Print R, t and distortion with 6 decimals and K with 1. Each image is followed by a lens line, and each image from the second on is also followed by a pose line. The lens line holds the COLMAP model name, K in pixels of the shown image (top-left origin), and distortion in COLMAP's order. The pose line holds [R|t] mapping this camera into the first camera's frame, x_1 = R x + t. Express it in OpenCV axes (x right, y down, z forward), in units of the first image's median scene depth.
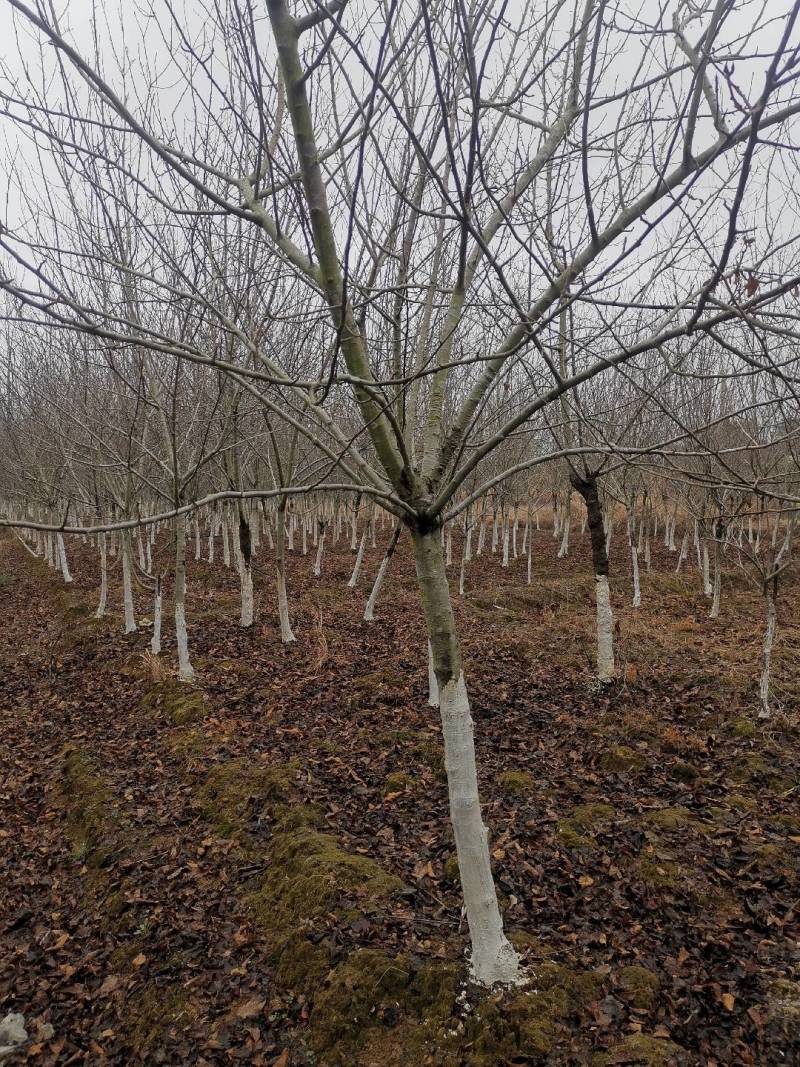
lens RADIAL K [[834.9, 0, 396.6], [0, 834.9, 533.2], [0, 0, 1]] dist [0.039714, -0.009470]
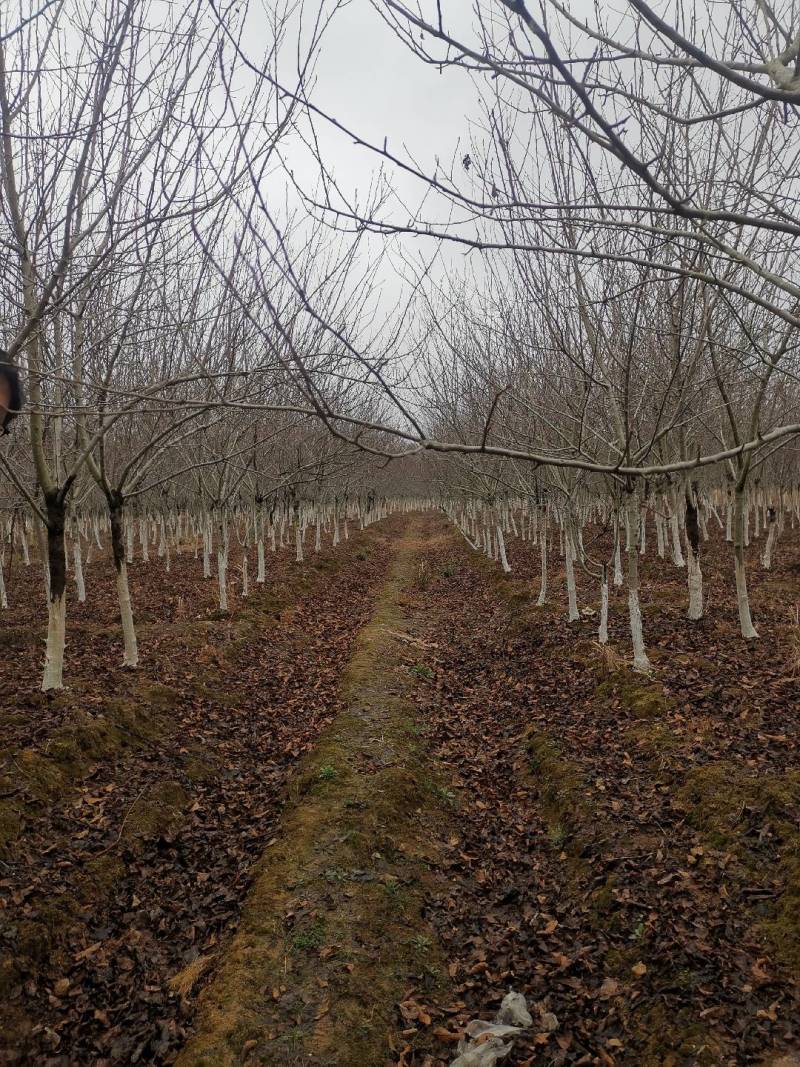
lens RADIAL K [[834.9, 0, 396.6], [0, 834.9, 533.2], [0, 0, 1]] dist [0.039714, -0.009470]
pose [[0.881519, -0.011600, -0.472007, -0.078320], [0.014347, 0.999895, 0.002221, 0.022119], [0.471931, -0.008730, 0.881592, 0.058671]]
